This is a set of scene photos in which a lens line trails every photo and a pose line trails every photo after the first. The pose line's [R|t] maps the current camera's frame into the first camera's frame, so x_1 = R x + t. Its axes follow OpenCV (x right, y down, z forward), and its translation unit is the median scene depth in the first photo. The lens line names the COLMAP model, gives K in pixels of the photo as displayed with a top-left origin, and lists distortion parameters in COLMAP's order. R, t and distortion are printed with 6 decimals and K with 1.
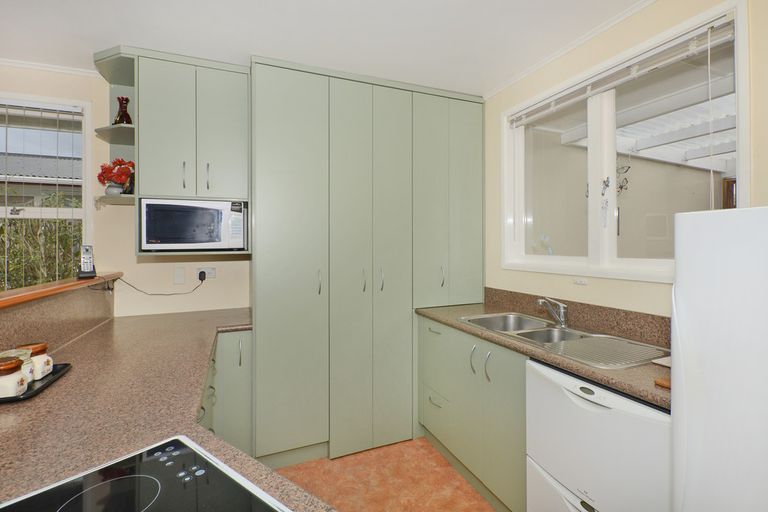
lens RADIAL K [[349.7, 0, 384.2], [0, 349.7, 239.9], [0, 0, 1]] dist [0.000434, 0.000133]
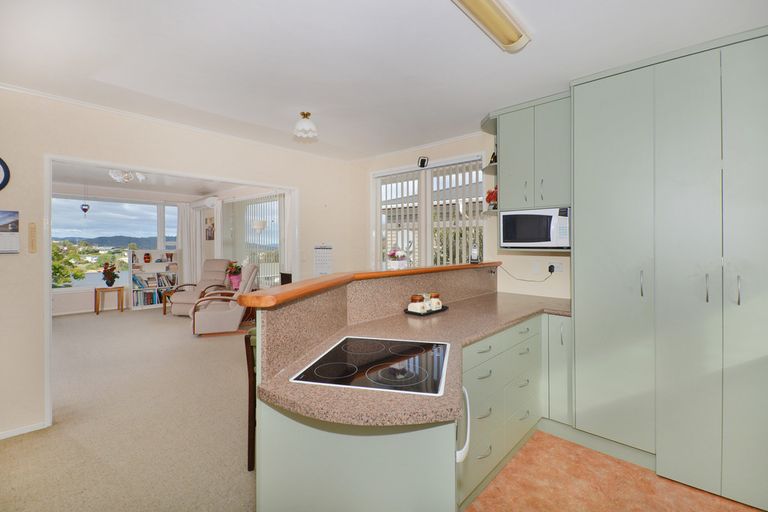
lens RADIAL K [[345.6, 0, 384.0], [0, 345.6, 238.8], [0, 0, 1]] dist [0.000521, -0.000229]
pose [[0.410855, -0.000507, -0.911700, 0.407120], [0.005186, 0.999985, 0.001780, -0.009087], [0.911686, -0.005459, 0.410852, -0.042877]]
